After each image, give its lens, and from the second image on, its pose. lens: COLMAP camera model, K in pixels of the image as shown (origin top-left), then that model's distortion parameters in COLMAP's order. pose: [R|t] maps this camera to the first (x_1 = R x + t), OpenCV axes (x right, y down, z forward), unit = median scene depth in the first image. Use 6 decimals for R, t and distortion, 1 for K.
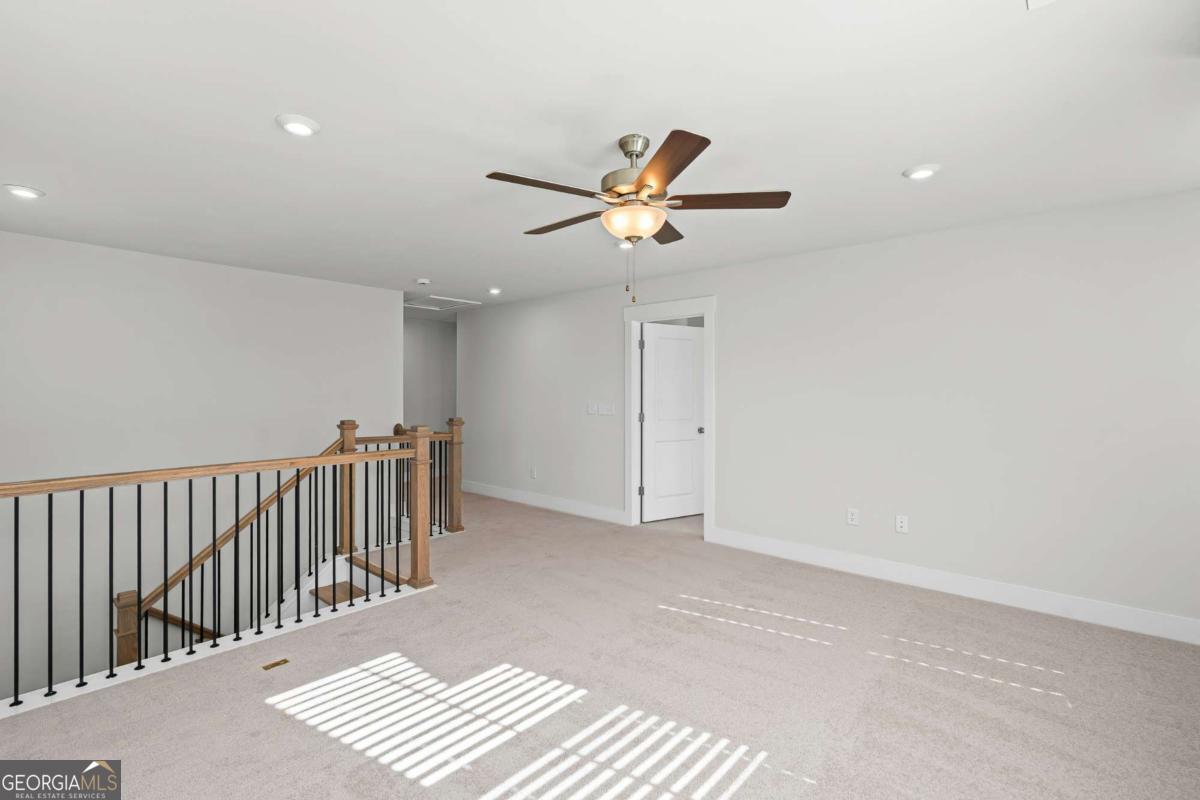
lens RADIAL K [[546.7, 0, 600.5], [0, 546.7, 398.3], [0, 0, 1]] dist [-0.002942, -0.000158]
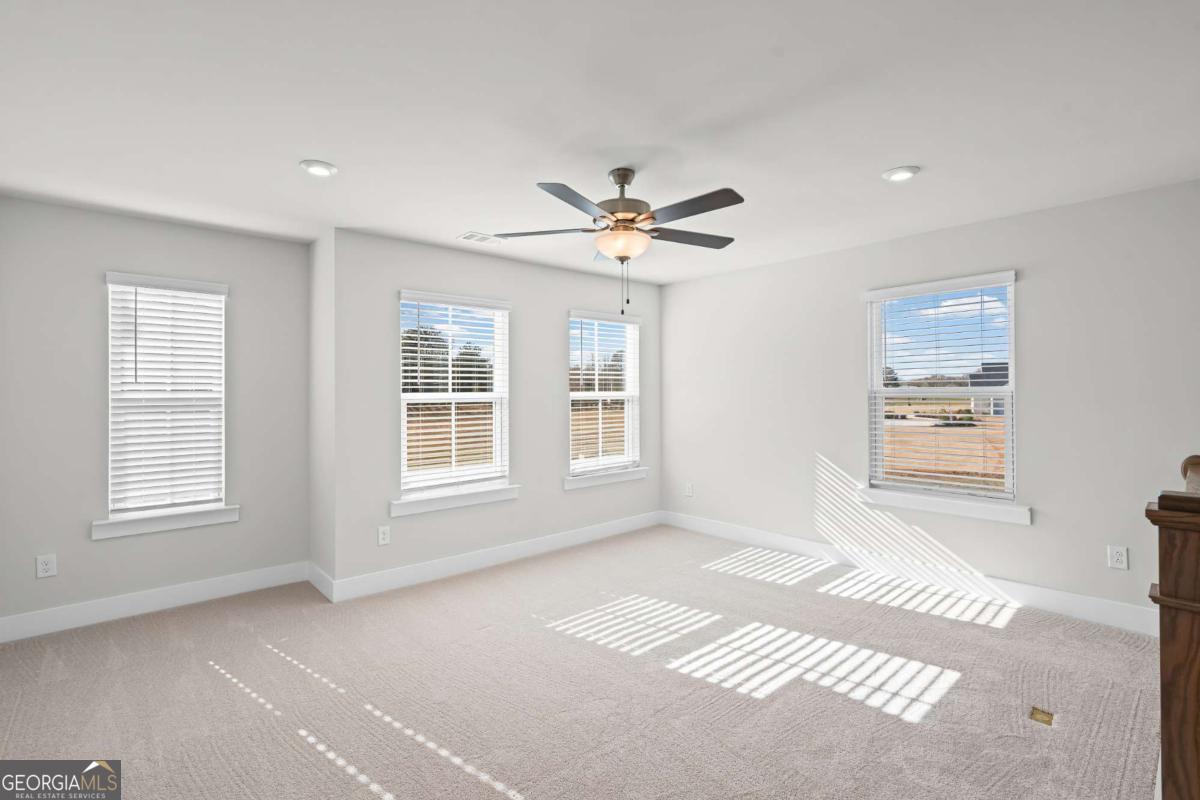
lens RADIAL K [[546.7, 0, 593.5], [0, 546.7, 397.7], [0, 0, 1]] dist [-0.002942, -0.000158]
pose [[-0.993381, -0.000484, 0.114867, -0.006138], [0.000616, 0.999954, 0.009537, -0.011395], [-0.114866, 0.009545, -0.993335, 2.132049]]
